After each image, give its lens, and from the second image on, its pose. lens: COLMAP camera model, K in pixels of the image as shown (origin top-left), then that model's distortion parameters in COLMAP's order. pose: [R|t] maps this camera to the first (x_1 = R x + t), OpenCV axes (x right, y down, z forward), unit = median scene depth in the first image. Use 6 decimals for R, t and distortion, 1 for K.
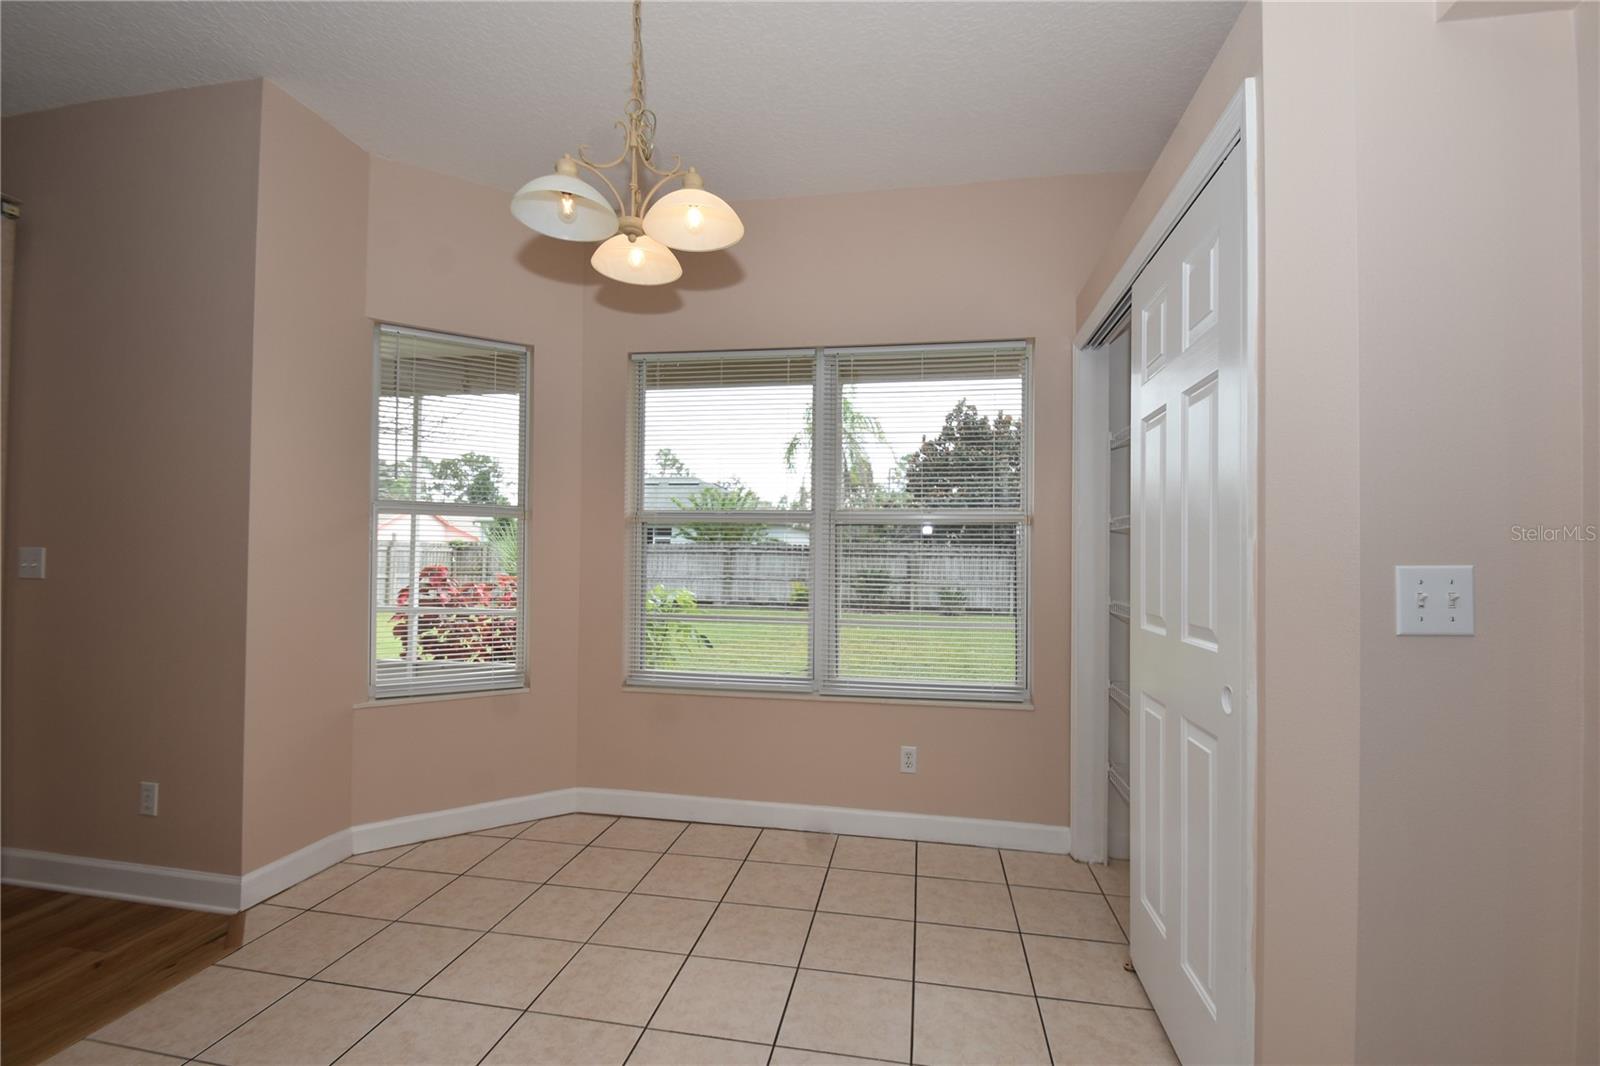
lens RADIAL K [[699.5, 0, 802.2], [0, 699.5, 548.2], [0, 0, 1]] dist [0.012803, -0.016270]
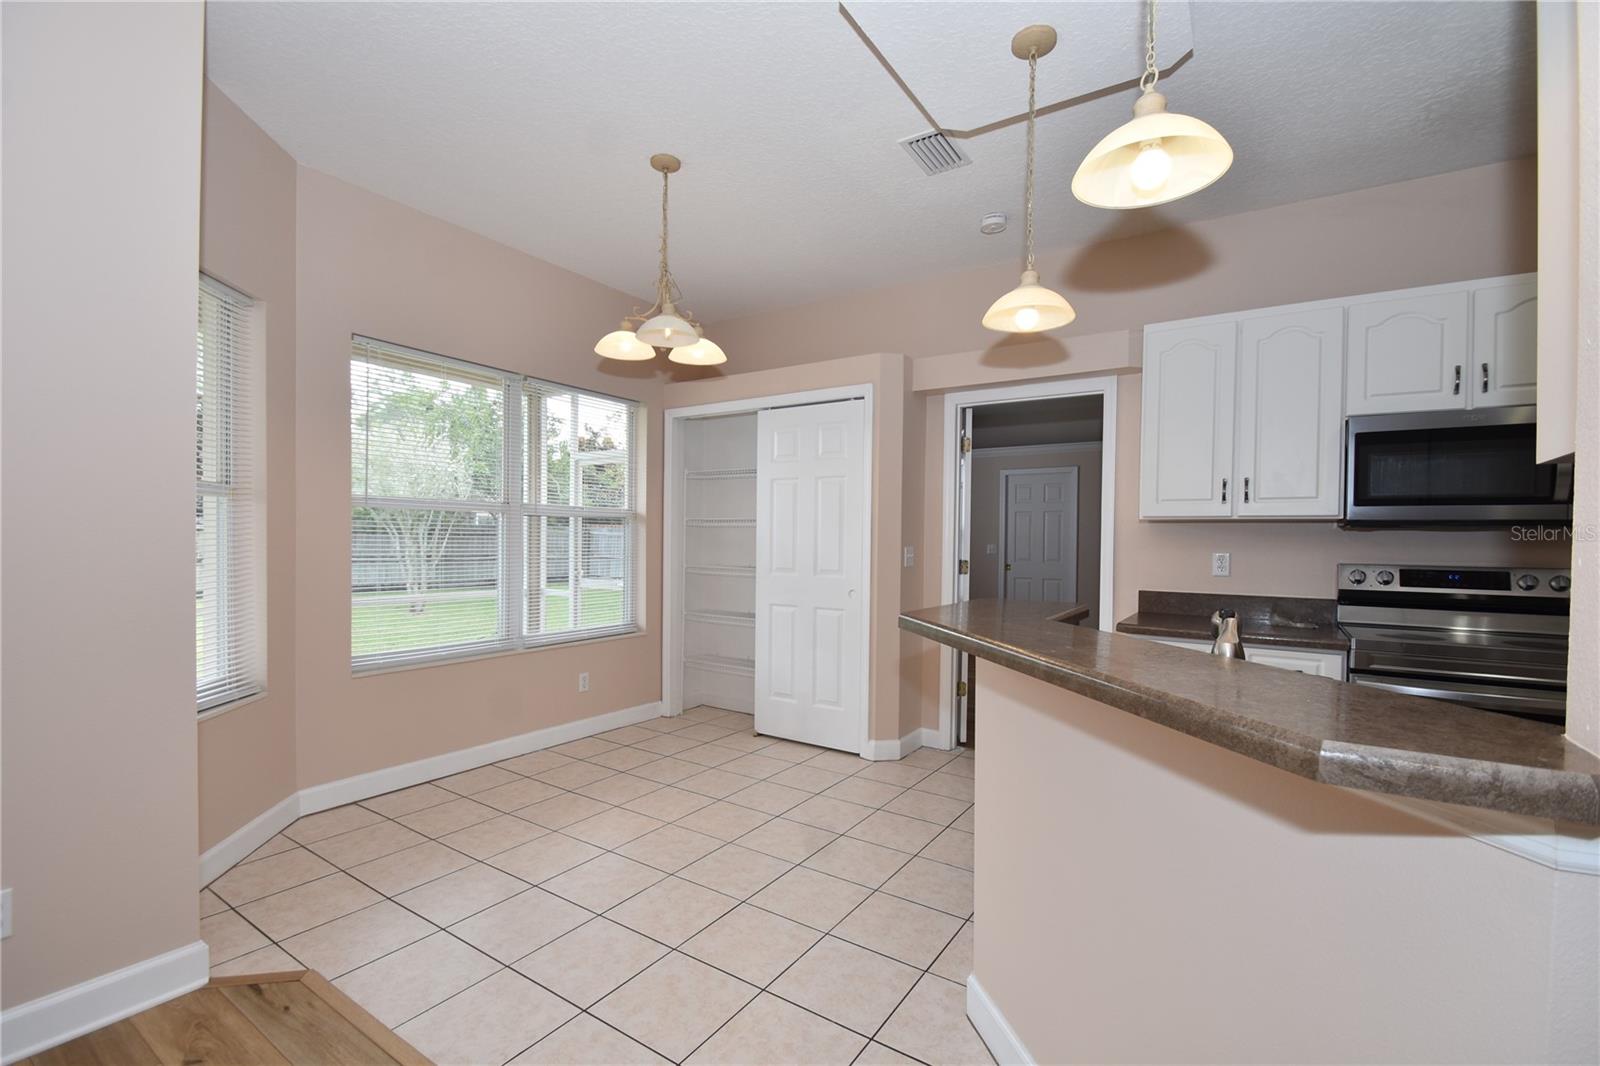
lens RADIAL K [[699.5, 0, 802.2], [0, 699.5, 548.2], [0, 0, 1]] dist [0.012803, -0.016270]
pose [[0.398030, -0.018795, 0.917180, -0.992328], [-0.018733, 0.999415, 0.028610, -0.021457], [-0.917181, -0.028569, 0.397445, 0.031592]]
